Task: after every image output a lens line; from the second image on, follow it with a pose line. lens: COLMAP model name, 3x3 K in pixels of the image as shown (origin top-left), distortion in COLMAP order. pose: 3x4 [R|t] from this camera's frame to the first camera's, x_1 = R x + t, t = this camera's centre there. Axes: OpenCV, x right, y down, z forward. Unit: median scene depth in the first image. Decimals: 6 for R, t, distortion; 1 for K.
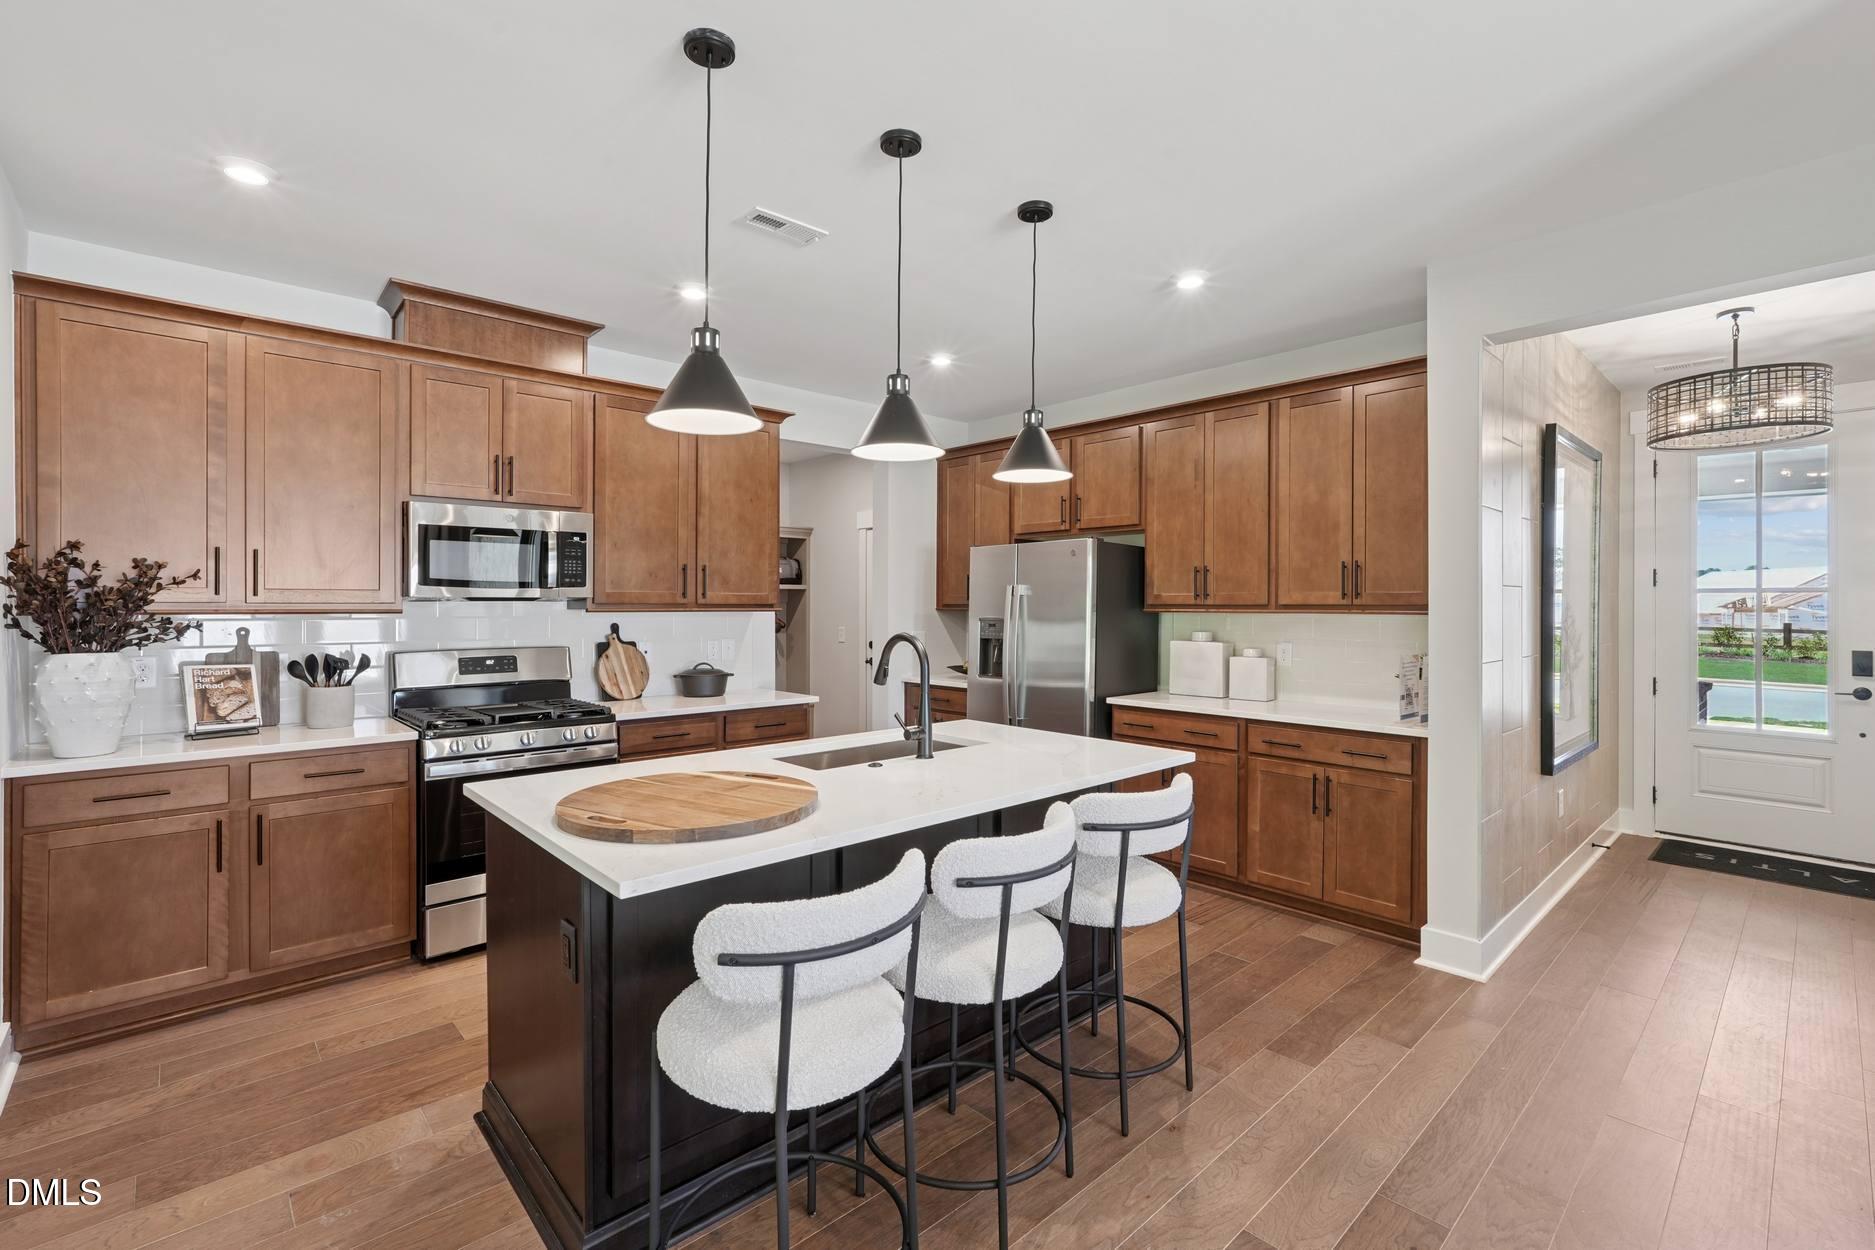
lens RADIAL K [[834.9, 0, 932.6], [0, 834.9, 613.3], [0, 0, 1]] dist [-0.002967, 0.000234]
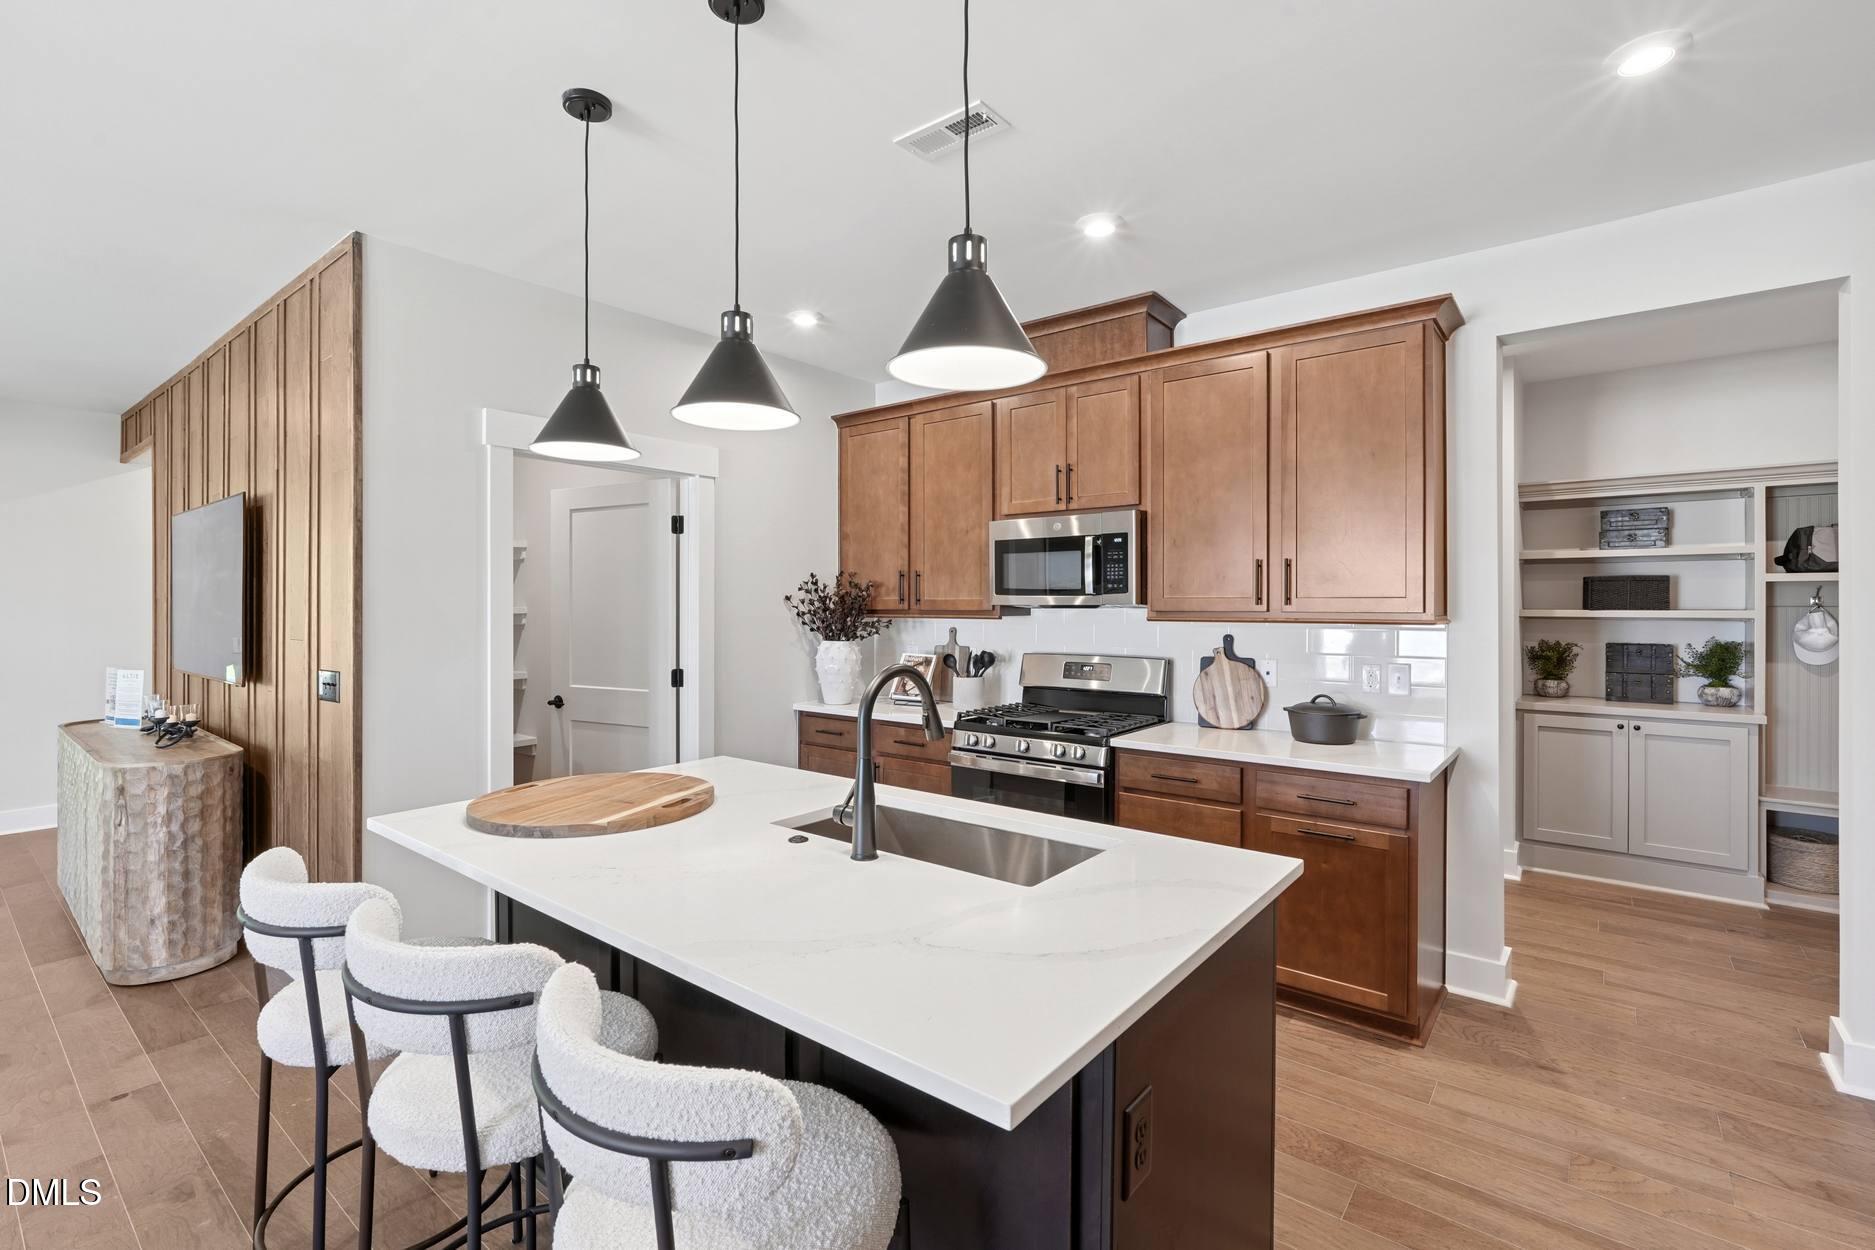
lens RADIAL K [[834.9, 0, 932.6], [0, 834.9, 613.3], [0, 0, 1]] dist [-0.002967, 0.000234]
pose [[0.143726, 0.015132, -0.989502, 0.449090], [-0.005897, 0.999878, 0.014434, -0.022194], [0.989600, 0.003760, 0.143797, 0.679772]]
